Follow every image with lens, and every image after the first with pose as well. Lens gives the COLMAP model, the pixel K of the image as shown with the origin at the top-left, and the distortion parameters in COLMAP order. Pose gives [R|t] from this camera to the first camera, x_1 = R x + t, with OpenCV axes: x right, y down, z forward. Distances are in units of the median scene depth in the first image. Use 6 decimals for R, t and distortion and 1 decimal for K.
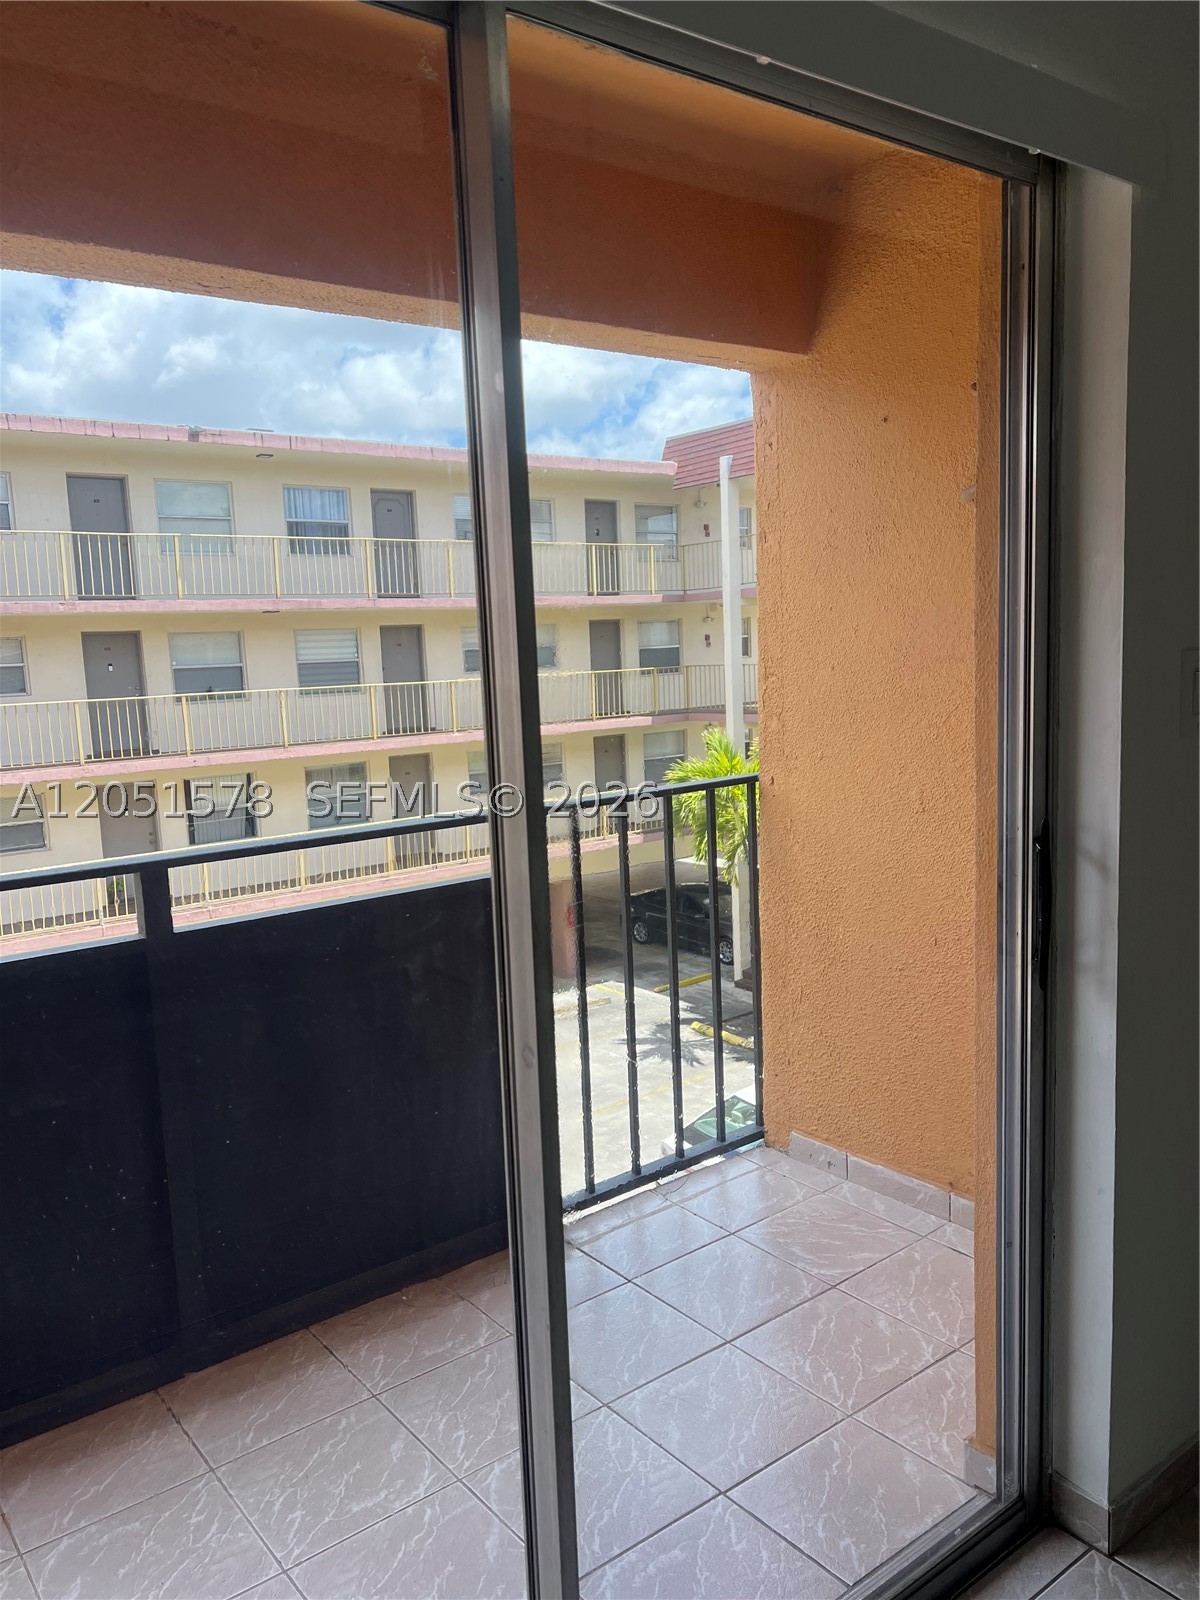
lens RADIAL K [[1206.6, 0, 599.3], [0, 1206.6, 804.4], [0, 0, 1]] dist [0.007059, 0.003796]
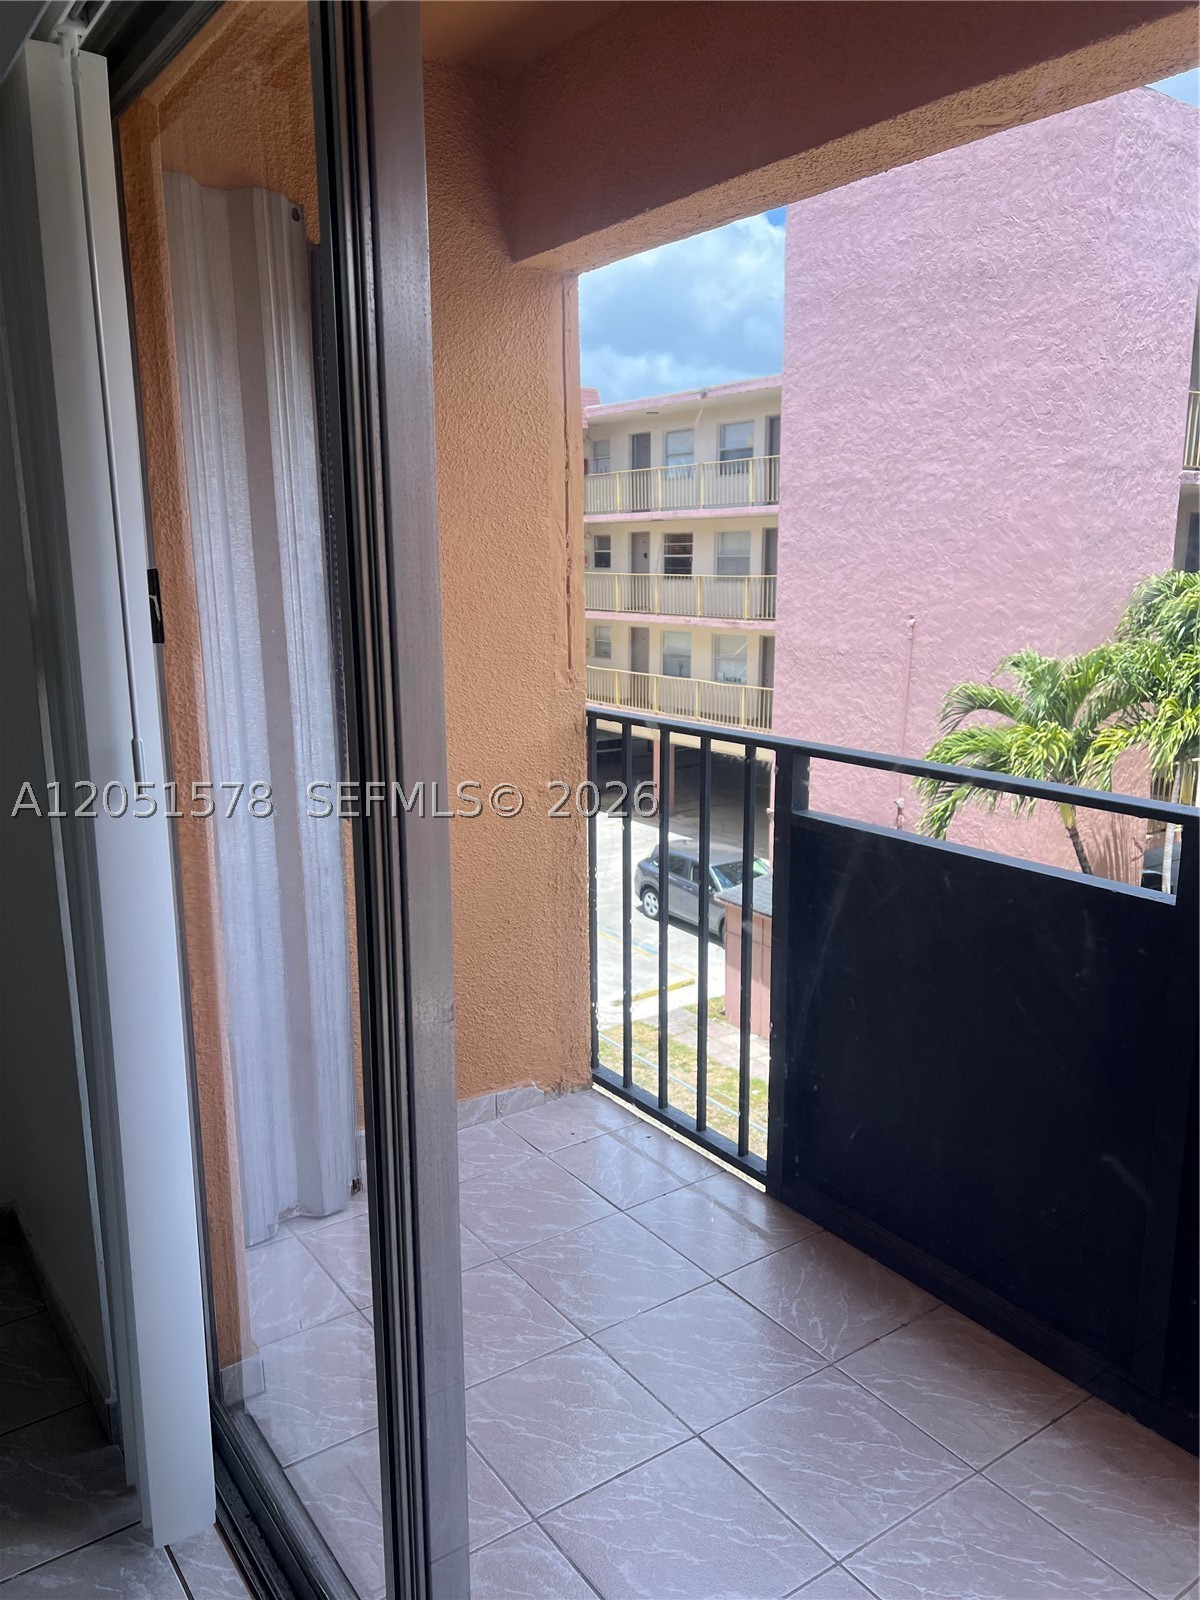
lens RADIAL K [[1206.6, 0, 598.6], [0, 1206.6, 798.4], [0, 0, 1]] dist [0.007059, 0.003796]
pose [[-0.044518, 0.239267, -0.969933, 1.174491], [-0.112122, 0.963564, 0.242842, -0.174240], [0.992697, 0.119562, -0.016069, 0.946216]]
